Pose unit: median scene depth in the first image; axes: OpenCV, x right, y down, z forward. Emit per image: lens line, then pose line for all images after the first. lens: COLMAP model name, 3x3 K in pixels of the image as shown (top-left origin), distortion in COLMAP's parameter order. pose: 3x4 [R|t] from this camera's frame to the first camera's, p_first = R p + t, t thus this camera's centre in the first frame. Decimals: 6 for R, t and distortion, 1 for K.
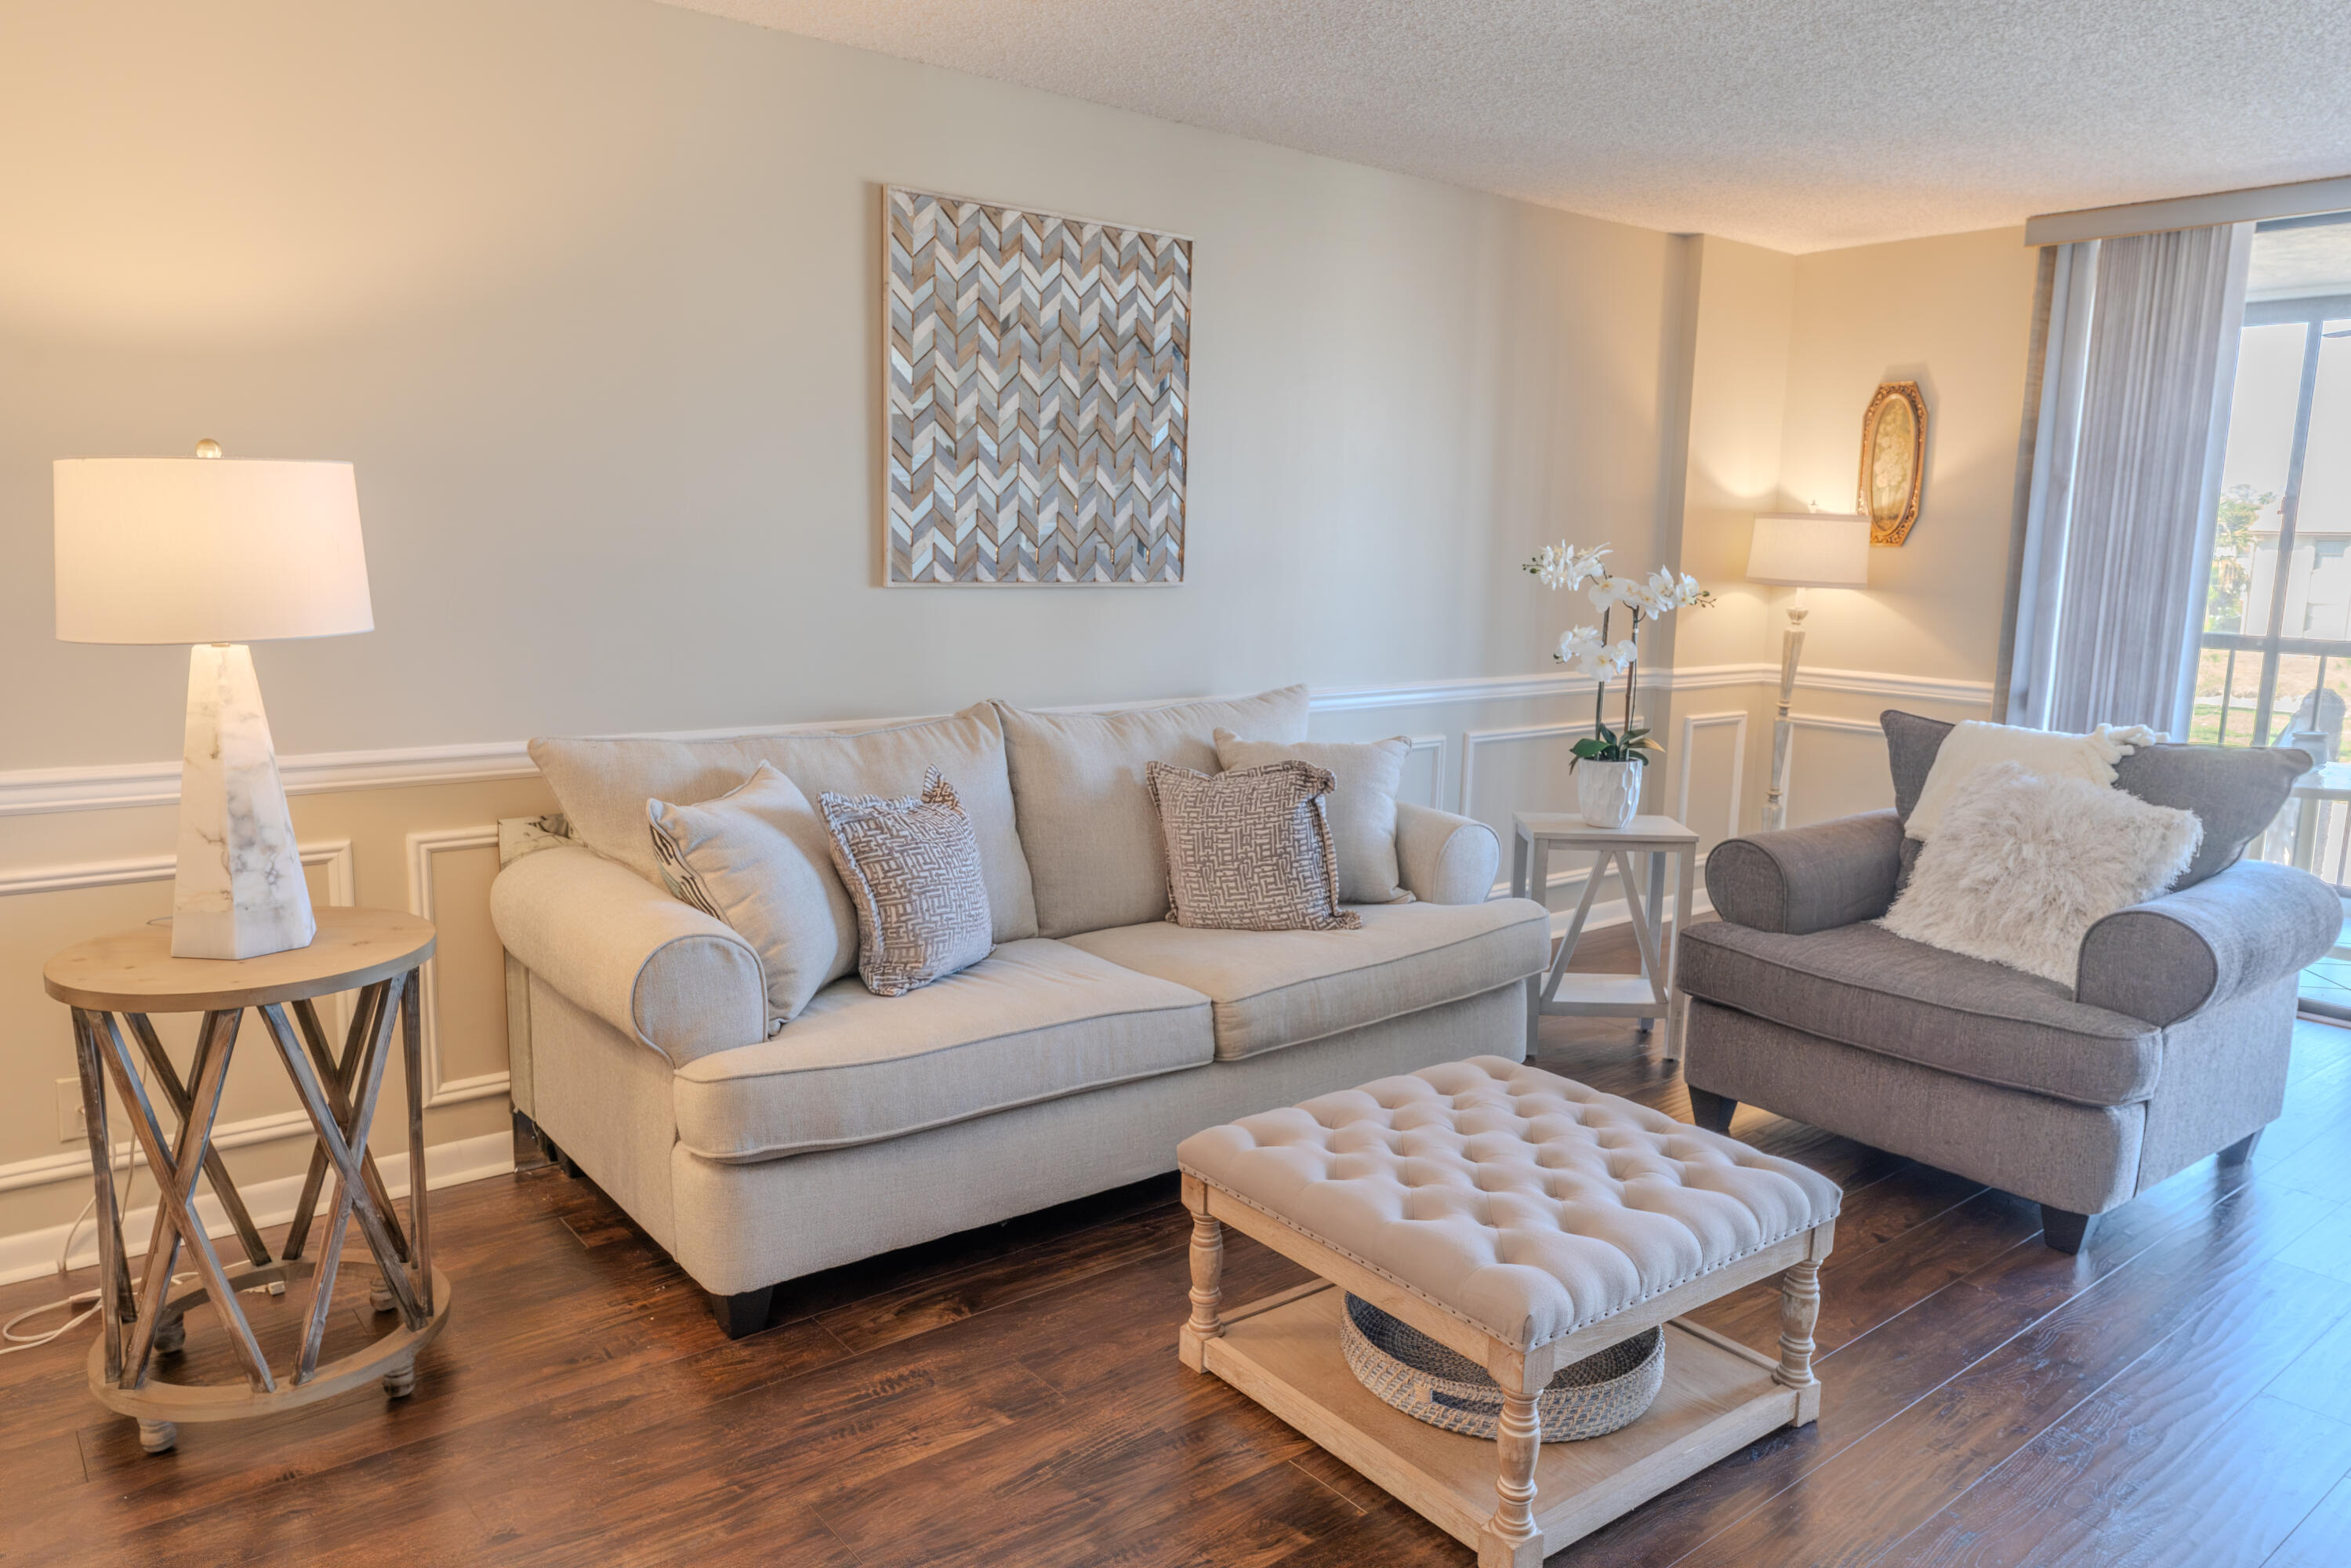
lens RADIAL K [[1619.3, 0, 1159.6], [0, 1619.3, 768.3], [0, 0, 1]] dist [0.003607, 0.000246]
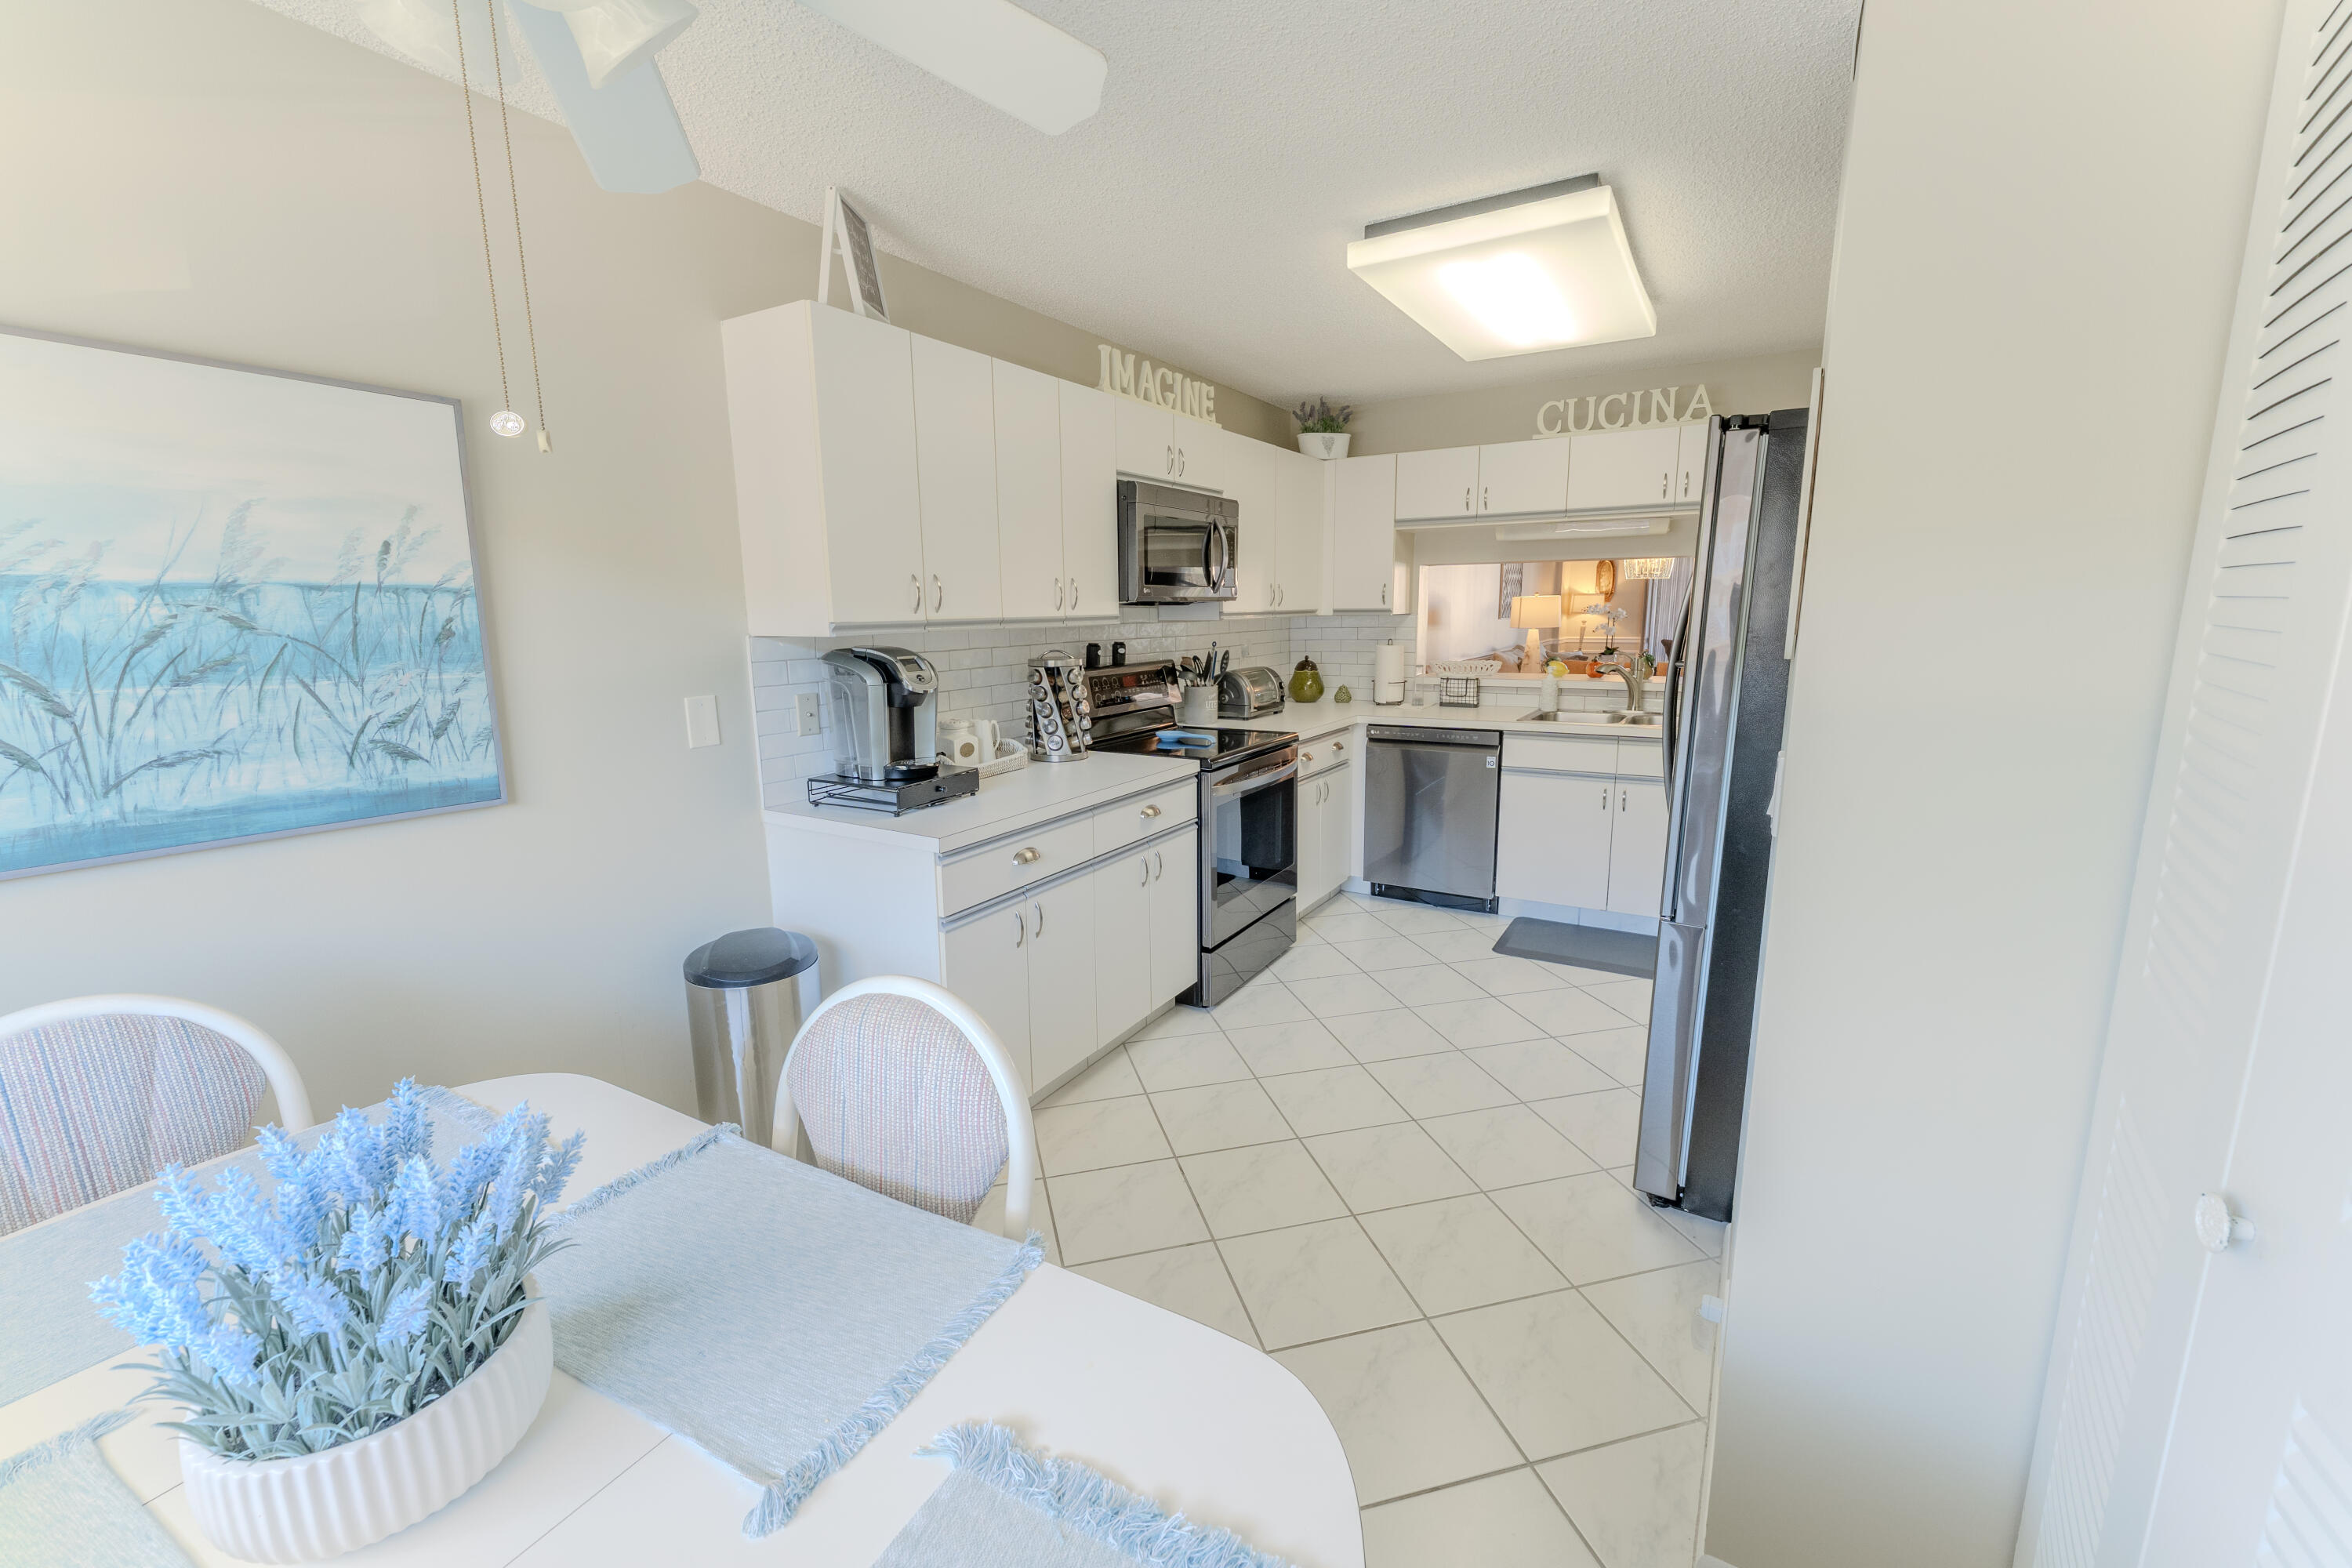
lens RADIAL K [[937.6, 0, 1170.8], [0, 937.6, 785.6], [0, 0, 1]] dist [-0.022581, 0.000443]
pose [[0.937982, -0.102152, 0.331292, -1.758123], [0.090088, 0.994595, 0.051614, 0.112120], [-0.334774, -0.018567, 0.942115, -0.949632]]
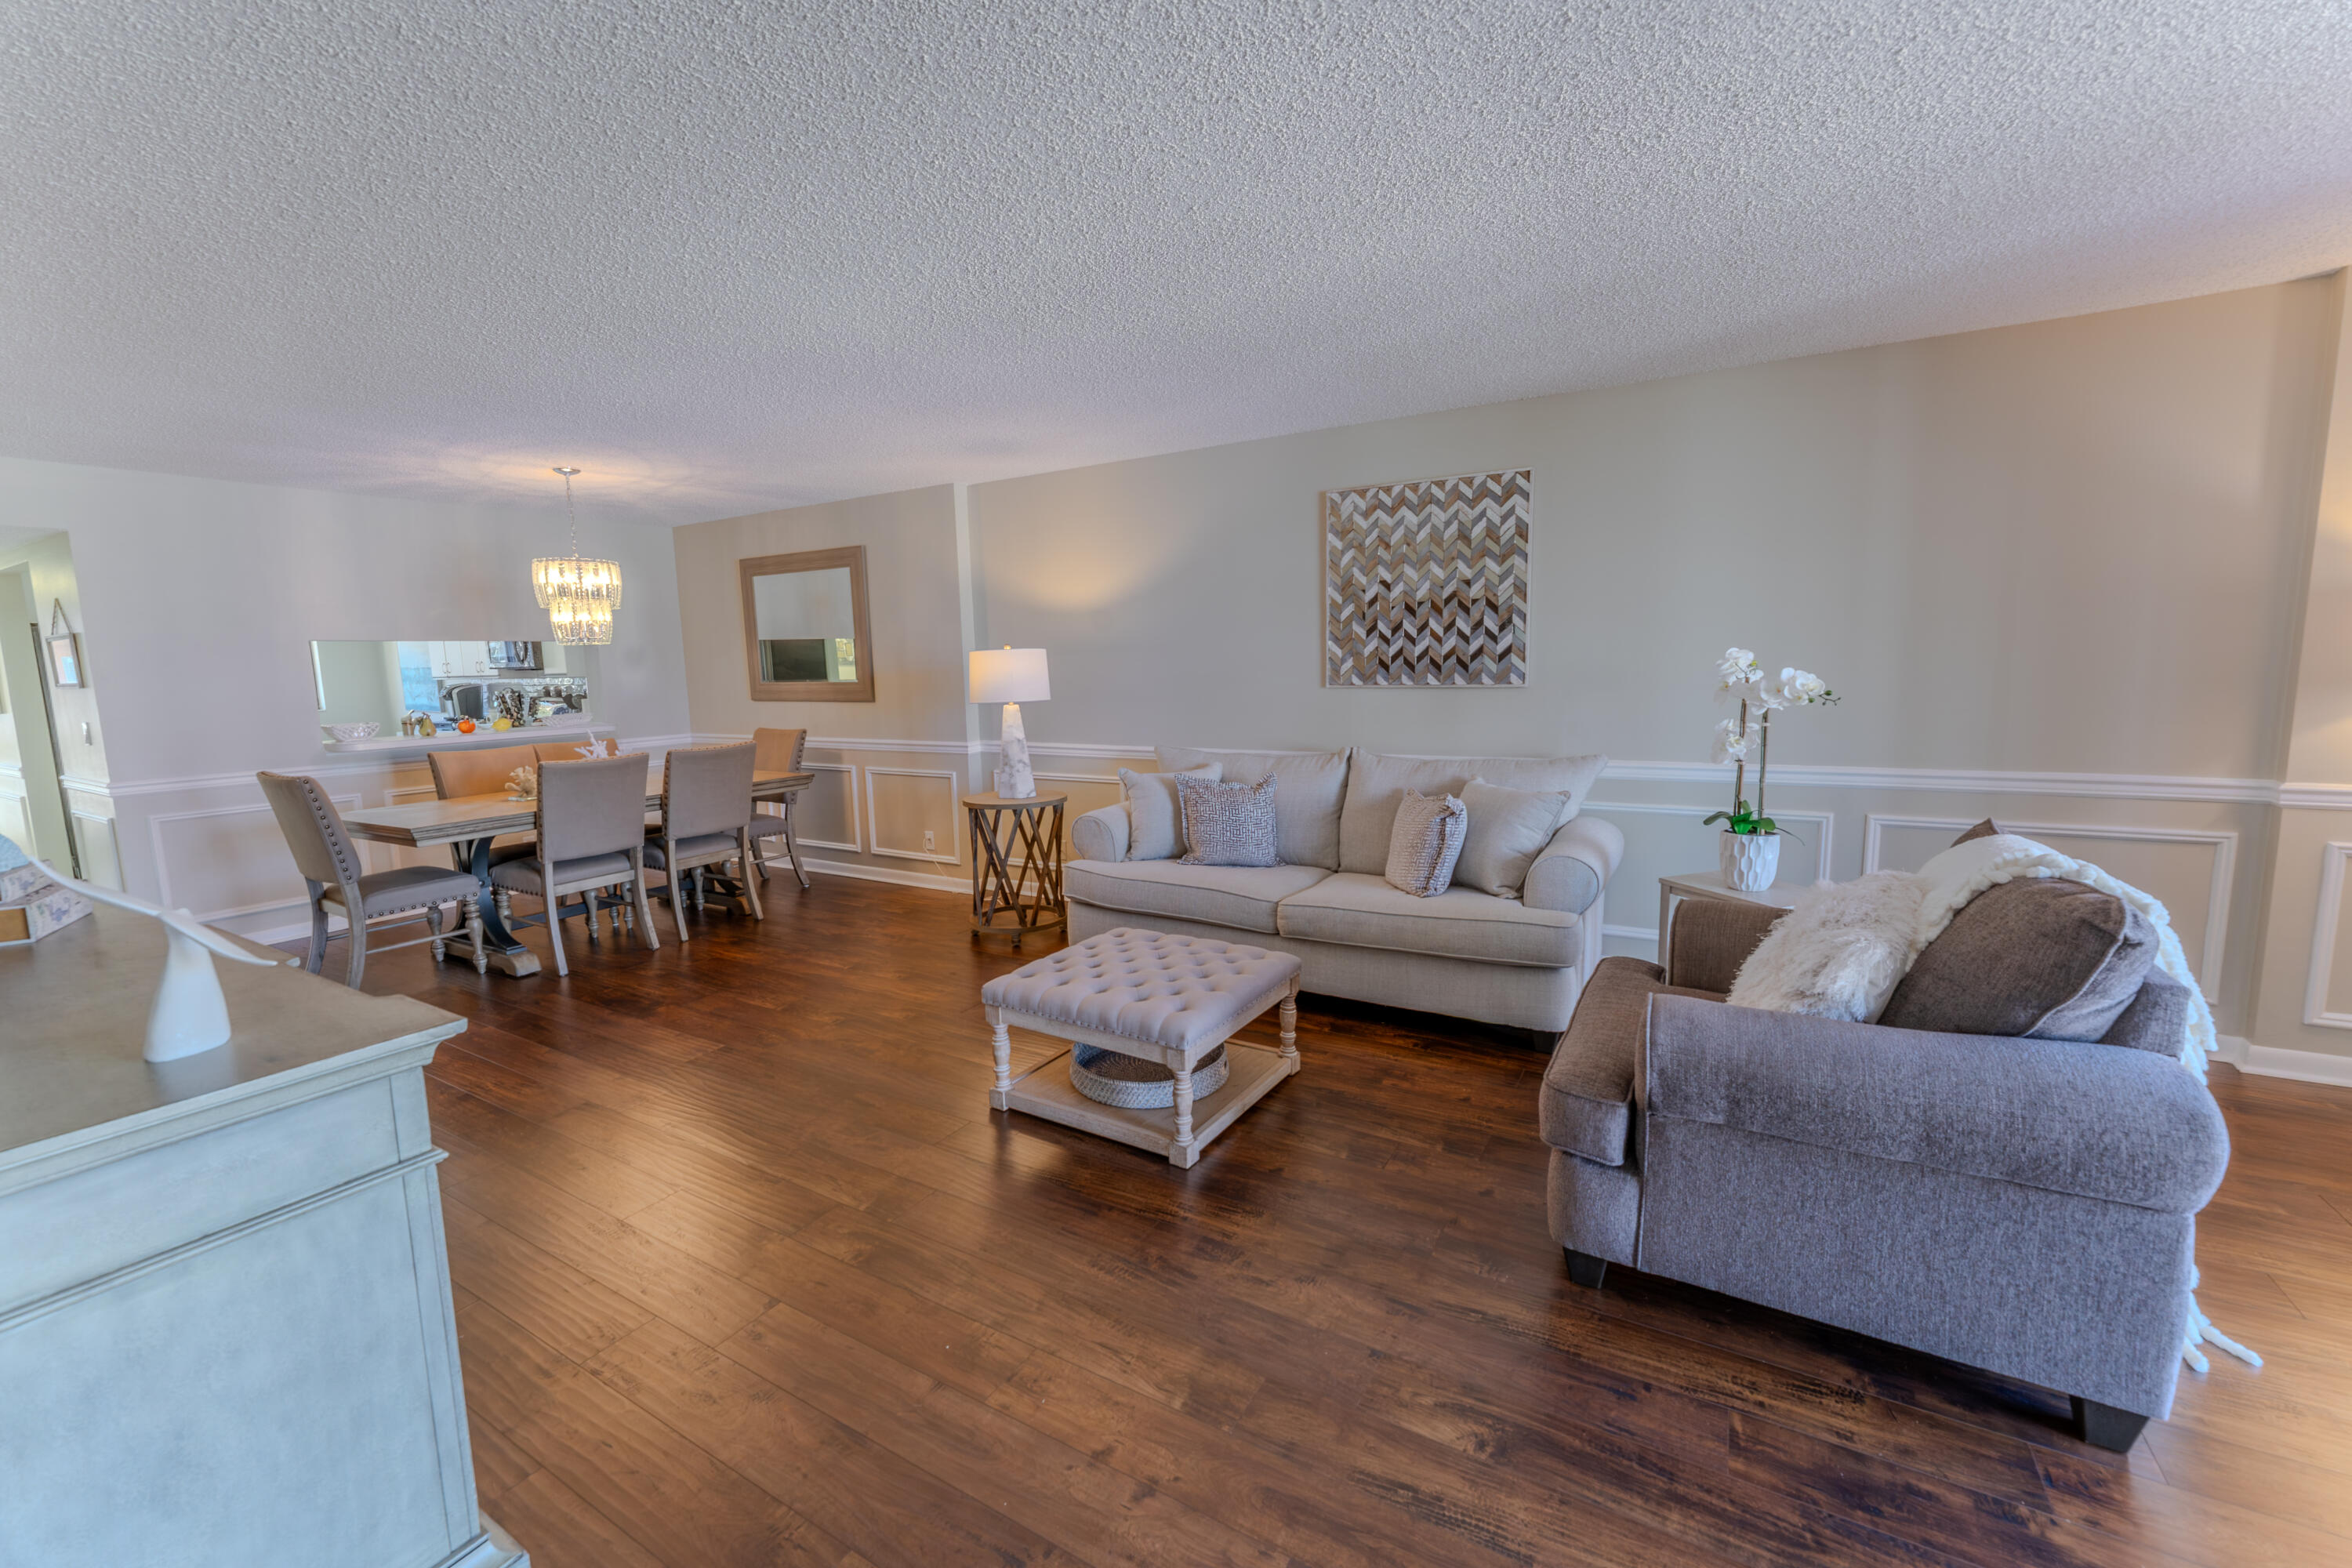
lens RADIAL K [[937.6, 0, 1167.0], [0, 937.6, 771.2], [0, 0, 1]] dist [-0.022581, 0.000443]
pose [[0.331389, 0.080584, -0.940047, 0.852901], [-0.106164, 0.993203, 0.047715, -0.041170], [0.937502, 0.083987, 0.337692, 0.416373]]
